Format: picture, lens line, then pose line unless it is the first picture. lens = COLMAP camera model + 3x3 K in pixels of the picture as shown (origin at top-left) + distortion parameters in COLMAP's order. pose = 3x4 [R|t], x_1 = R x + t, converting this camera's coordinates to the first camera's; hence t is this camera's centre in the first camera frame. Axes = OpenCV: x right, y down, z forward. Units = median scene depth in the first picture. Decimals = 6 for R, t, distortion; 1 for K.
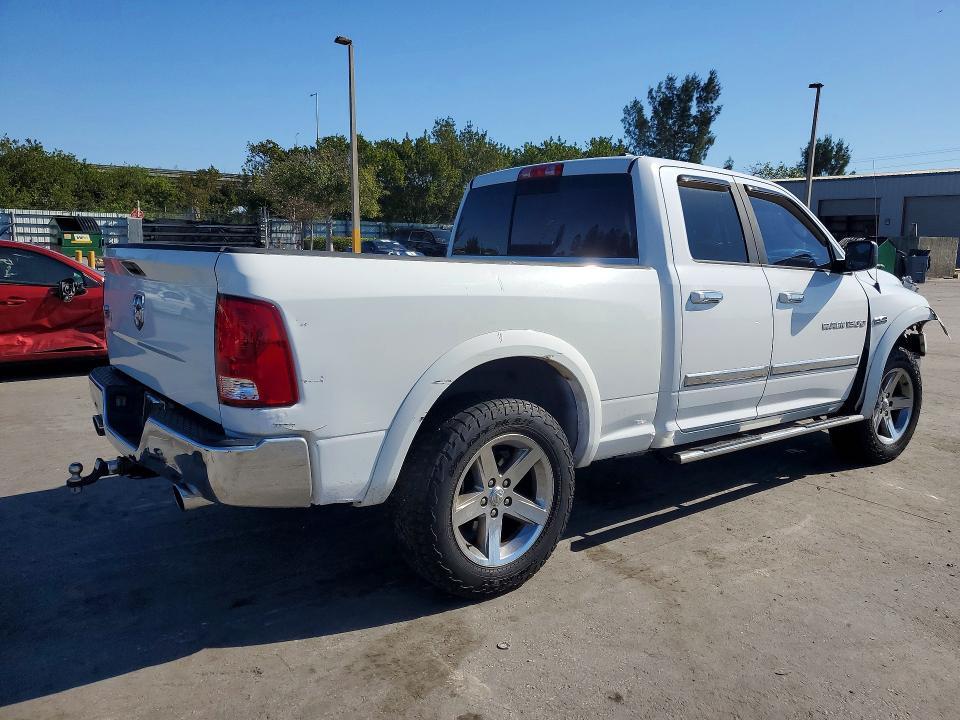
lens RADIAL K [[767.2, 0, 480.0], [0, 767.2, 360.0], [0, 0, 1]] dist [0.013010, 0.007118]
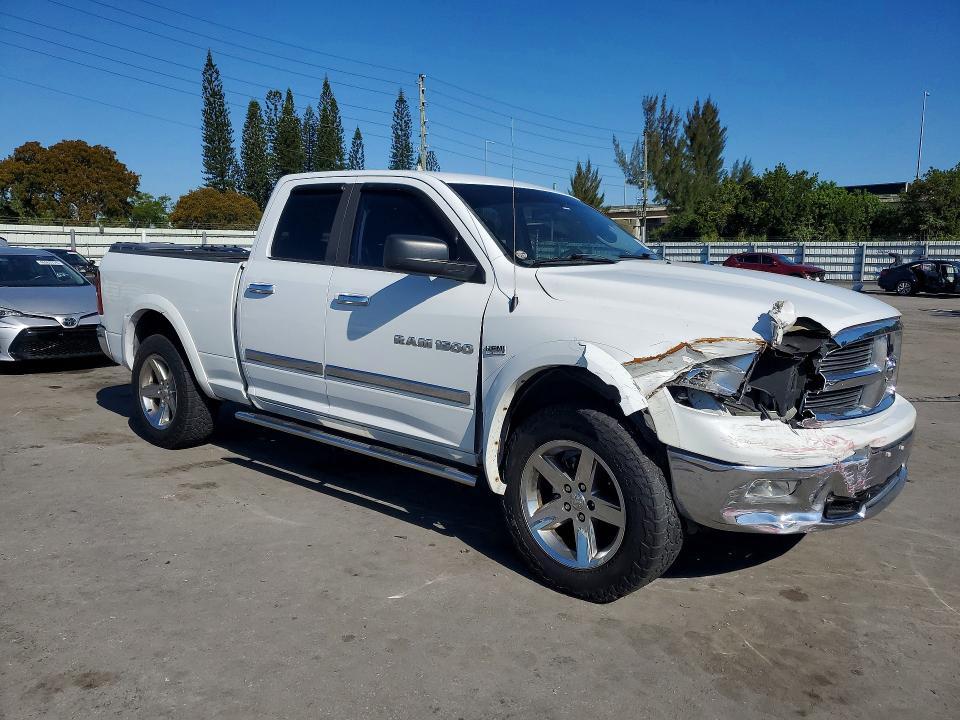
lens RADIAL K [[767.2, 0, 480.0], [0, 767.2, 360.0], [0, 0, 1]] dist [0.013010, 0.007118]
pose [[0.182198, 0.110584, -0.977024, 1.302098], [-0.160914, 0.983612, 0.081322, -0.105196], [0.970005, 0.142400, 0.197007, 0.936273]]
